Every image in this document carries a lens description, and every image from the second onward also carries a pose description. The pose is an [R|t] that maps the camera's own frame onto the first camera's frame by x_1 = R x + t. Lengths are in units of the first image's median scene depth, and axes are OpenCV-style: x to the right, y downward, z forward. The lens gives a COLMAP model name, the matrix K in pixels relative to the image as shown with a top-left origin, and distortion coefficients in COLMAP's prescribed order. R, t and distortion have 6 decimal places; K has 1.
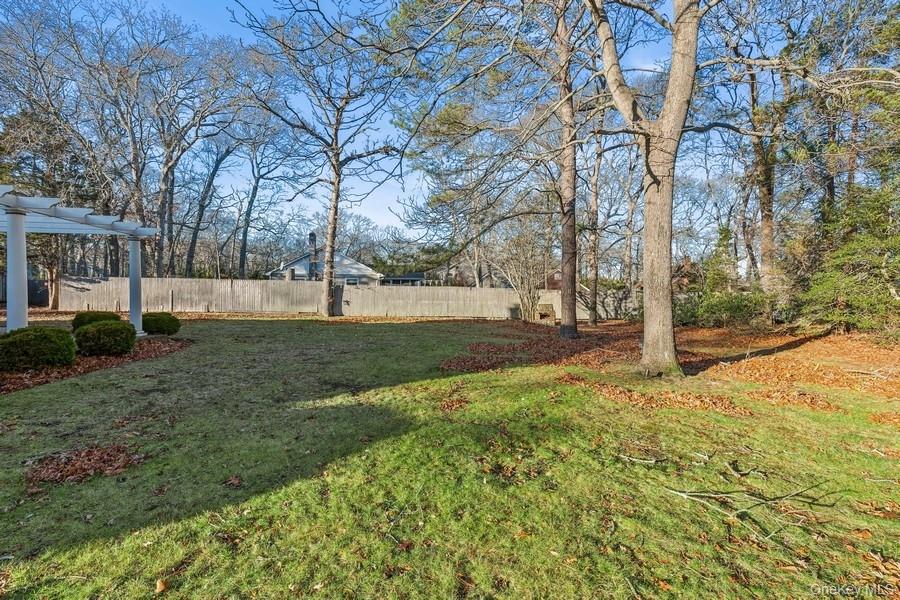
lens RADIAL K [[411.3, 0, 448.0], [0, 411.3, 299.3], [0, 0, 1]] dist [-0.000951, -0.000198]
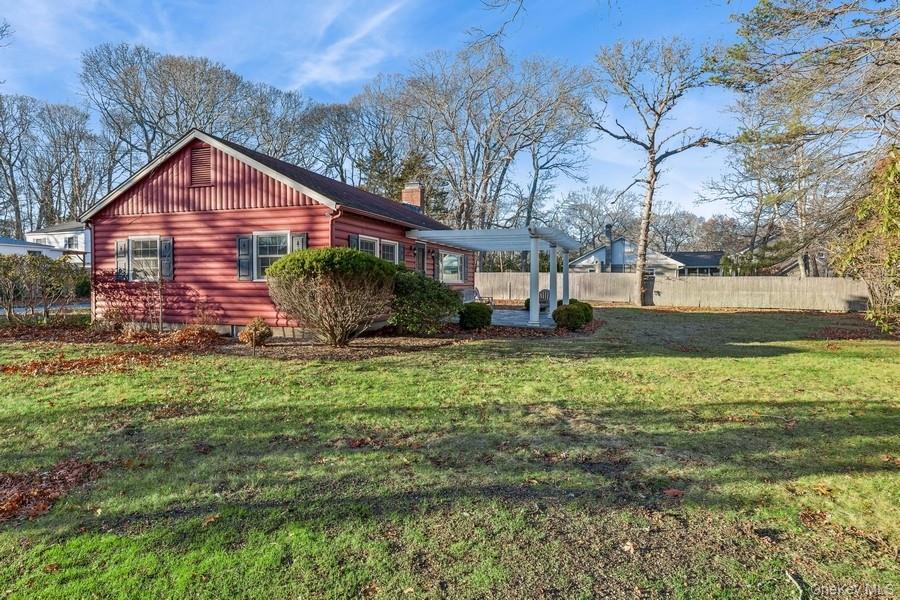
lens RADIAL K [[510.1, 0, 452.9], [0, 510.1, 301.4], [0, 0, 1]] dist [0.001365, -0.000139]
pose [[0.878940, 0.012002, -0.476780, -0.086492], [-0.001040, 0.999729, 0.023249, 0.000015], [0.476930, -0.019939, 0.878715, -0.406509]]
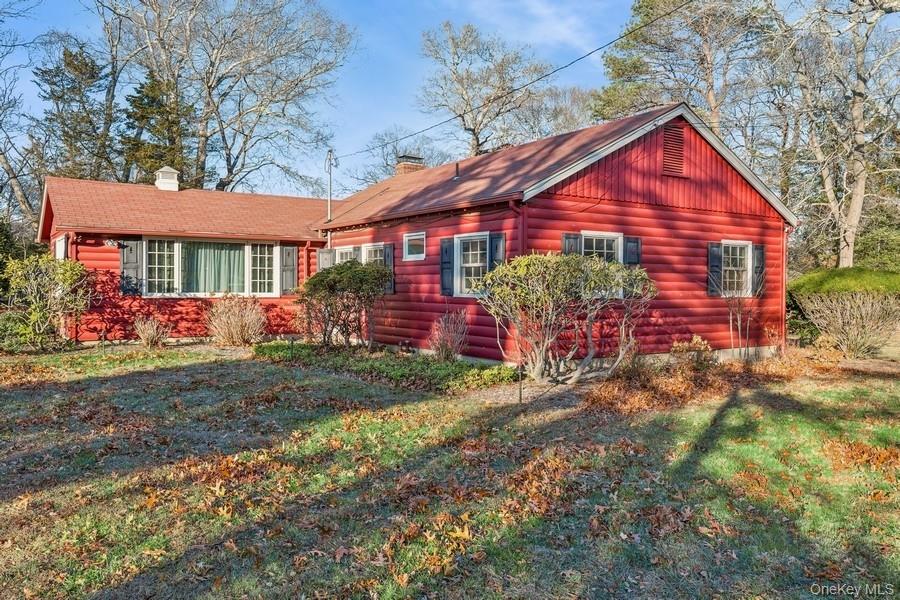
lens RADIAL K [[698.1, 0, 451.8], [0, 698.1, 285.1], [0, 0, 1]] dist [0.001241, 0.001005]
pose [[0.914795, -0.000775, 0.403918, -0.967694], [0.003313, 0.999979, -0.005585, -0.015910], [-0.403905, 0.006447, 0.914778, -0.512119]]
